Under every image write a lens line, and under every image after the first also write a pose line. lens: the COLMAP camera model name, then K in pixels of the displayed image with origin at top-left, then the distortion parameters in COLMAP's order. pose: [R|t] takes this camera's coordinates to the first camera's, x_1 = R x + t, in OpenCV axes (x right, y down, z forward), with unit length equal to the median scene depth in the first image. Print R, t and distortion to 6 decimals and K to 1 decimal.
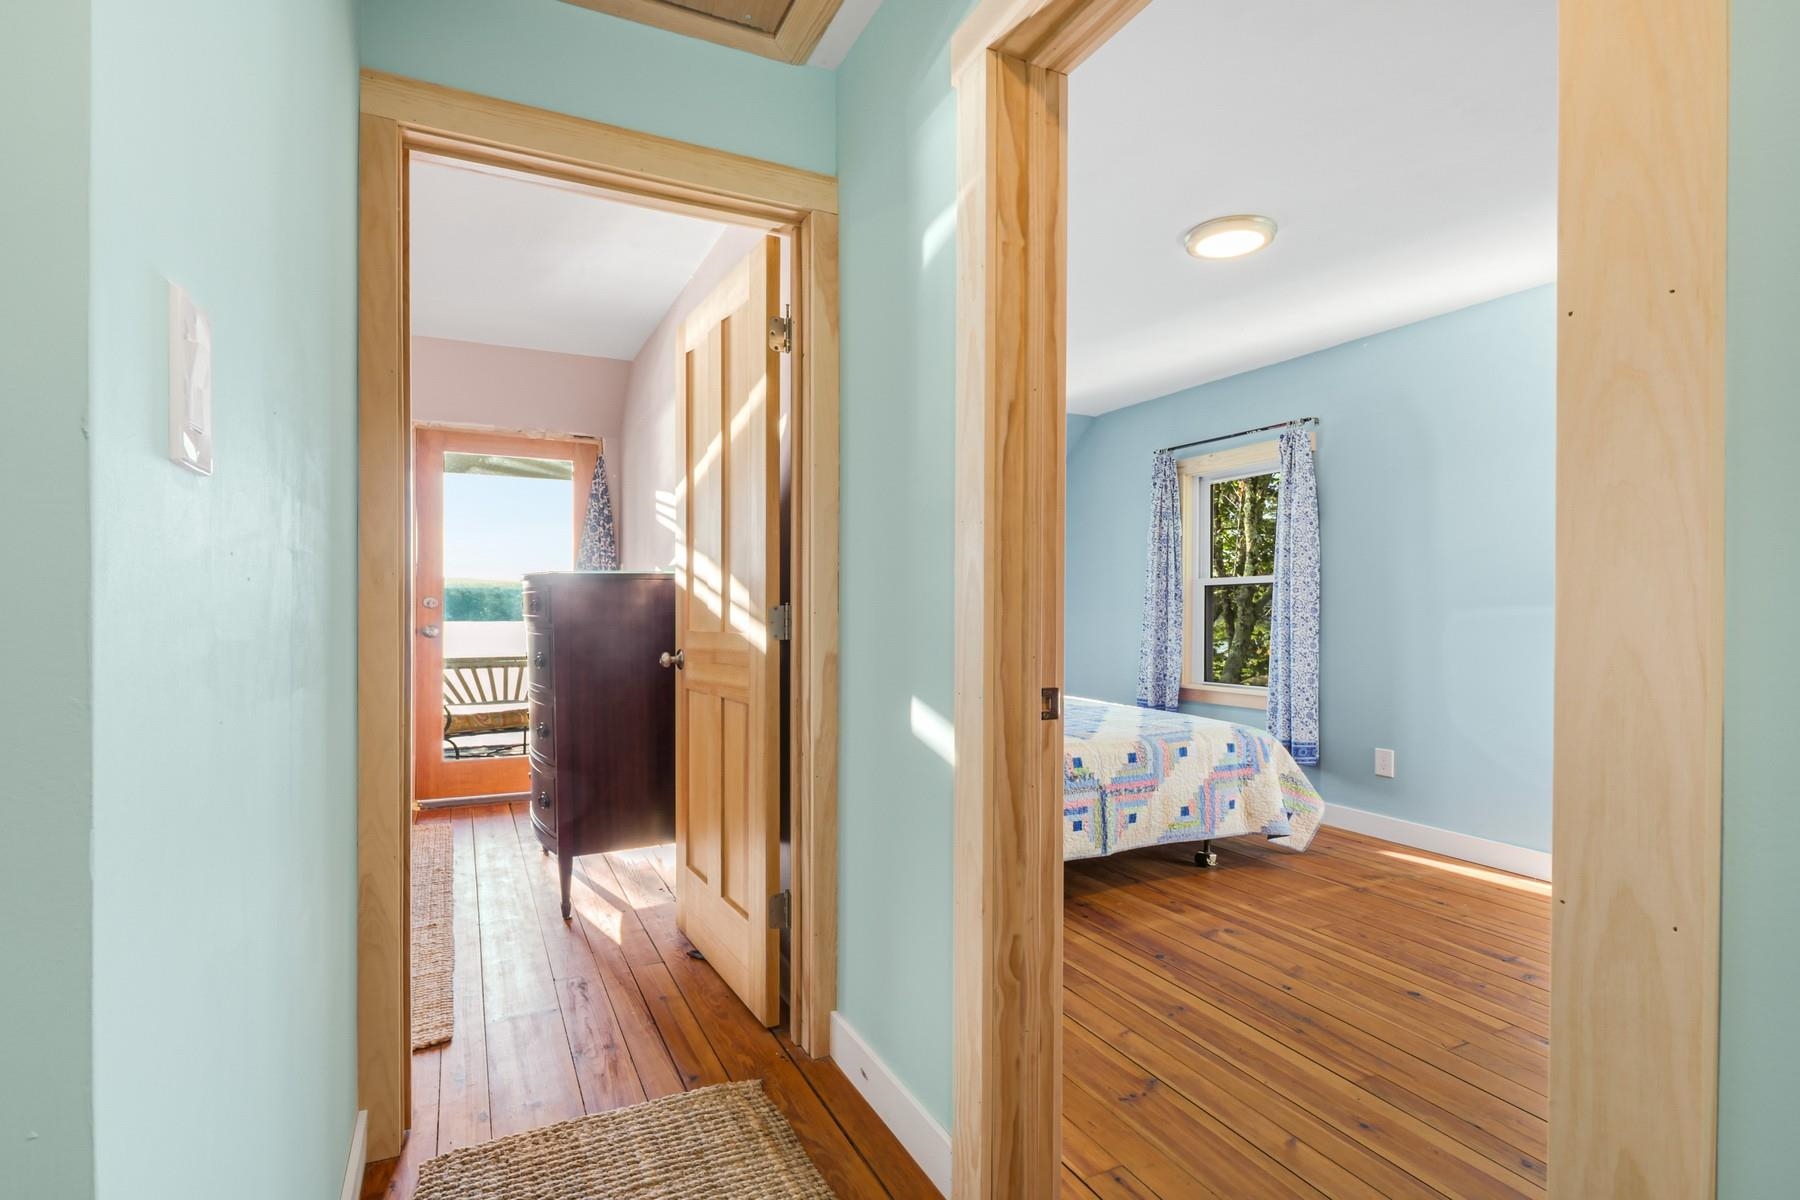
lens RADIAL K [[872.6, 0, 895.8], [0, 872.6, 604.5], [0, 0, 1]] dist [-0.007803, -0.001642]
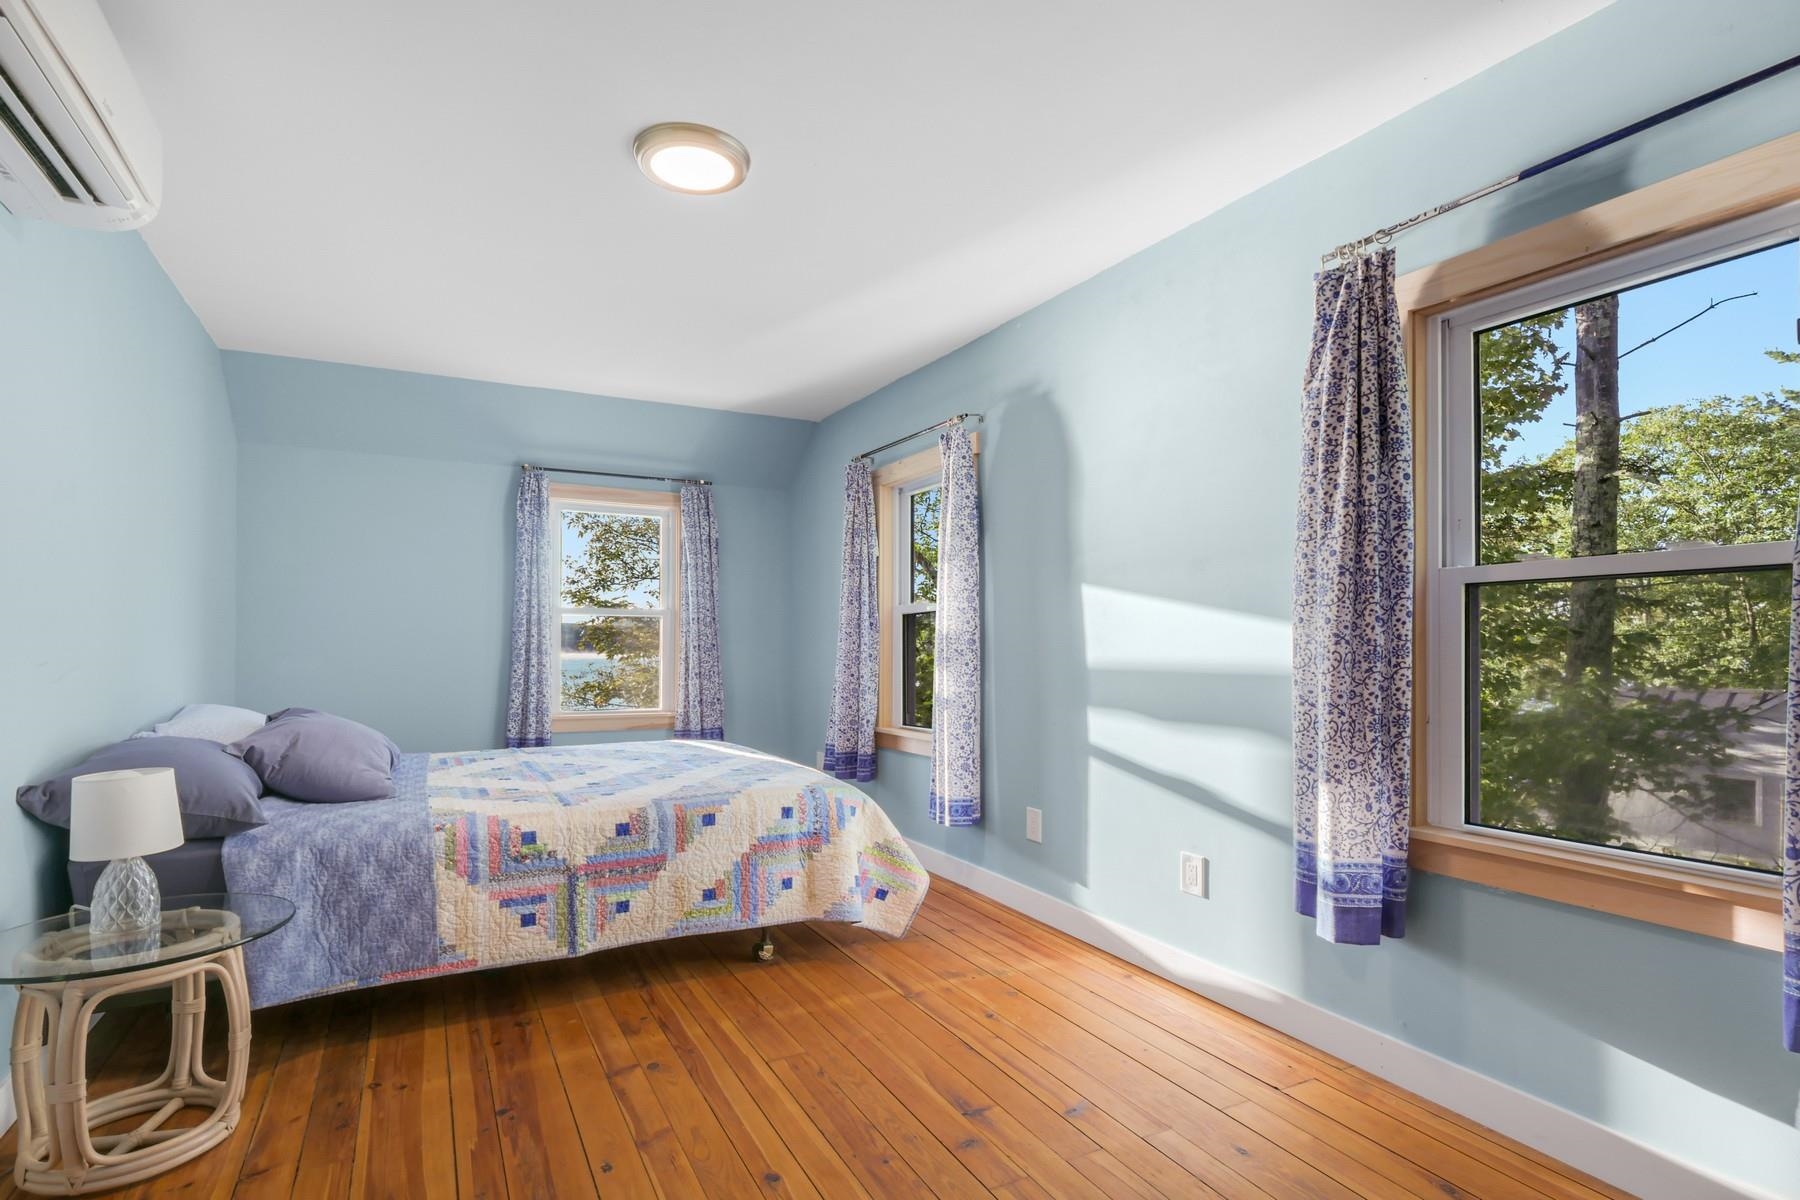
lens RADIAL K [[872.6, 0, 914.1], [0, 872.6, 624.3], [0, 0, 1]] dist [-0.007803, -0.001642]
pose [[0.999614, -0.002389, 0.027672, 0.497528], [0.002813, 0.999879, -0.015294, 0.003333], [-0.027632, 0.015366, 0.999500, 0.197533]]
